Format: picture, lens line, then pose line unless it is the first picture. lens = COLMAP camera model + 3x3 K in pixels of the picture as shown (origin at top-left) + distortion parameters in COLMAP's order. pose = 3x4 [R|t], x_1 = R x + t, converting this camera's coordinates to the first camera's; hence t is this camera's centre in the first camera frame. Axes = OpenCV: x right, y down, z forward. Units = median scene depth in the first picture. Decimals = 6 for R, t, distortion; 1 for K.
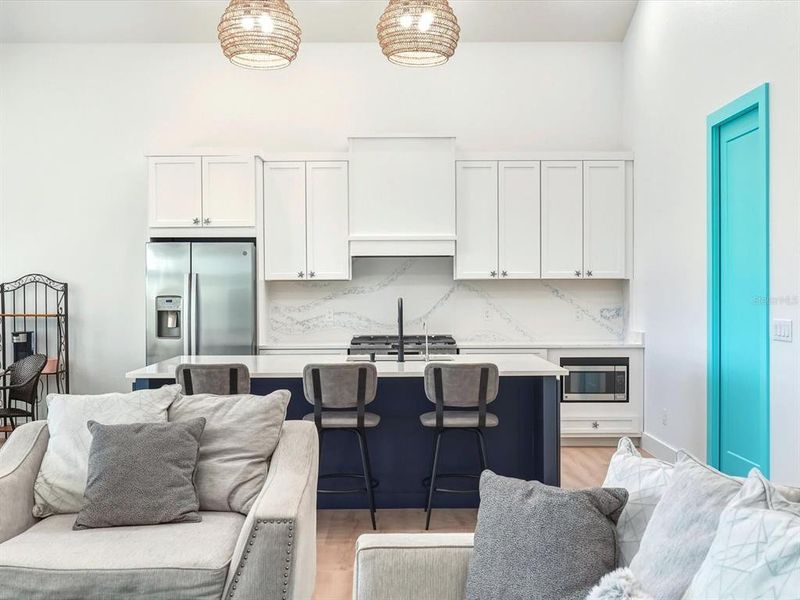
lens RADIAL K [[838.5, 0, 400.0], [0, 838.5, 300.0], [0, 0, 1]] dist [0.005342, -0.004702]
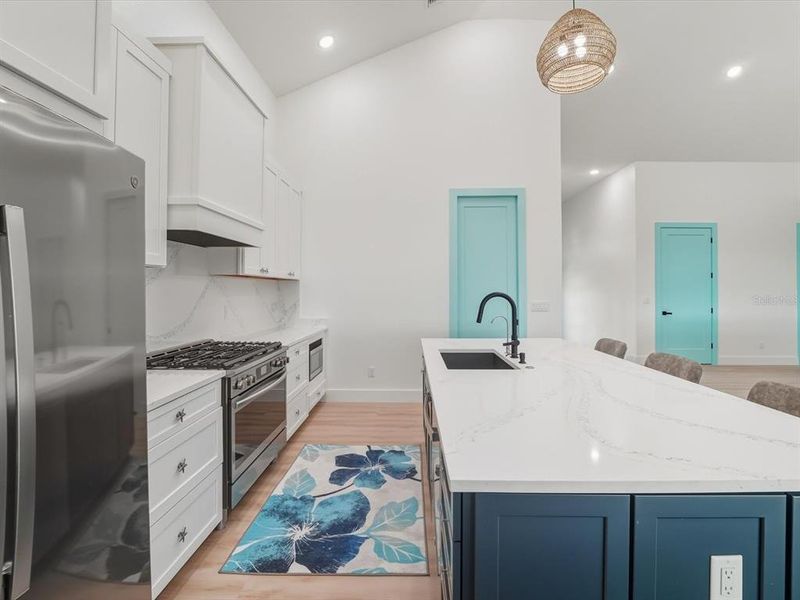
lens RADIAL K [[381.1, 0, 398.3], [0, 381.1, 289.1], [0, 0, 1]] dist [-0.023772, -0.000439]
pose [[0.033690, 0.003650, 0.999426, -0.349887], [0.009864, 0.999943, -0.003985, -0.004045], [-0.999384, 0.009993, 0.033652, 0.857906]]
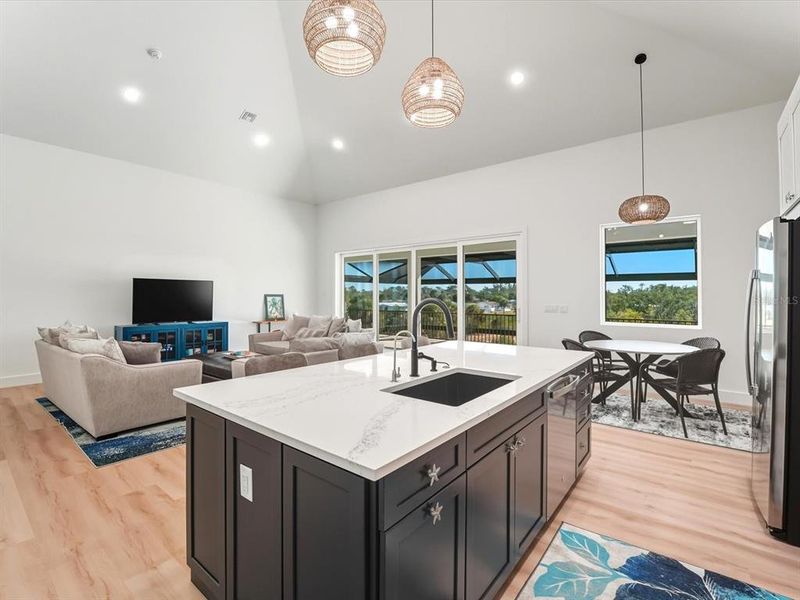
lens RADIAL K [[377.3, 0, 398.7], [0, 377.3, 294.4], [0, 0, 1]] dist [-0.019366, -0.000511]
pose [[-0.633822, -0.000644, -0.773478, 0.226881], [-0.011513, 0.999897, 0.008601, -0.008137], [0.773393, 0.014356, -0.633764, 0.936275]]
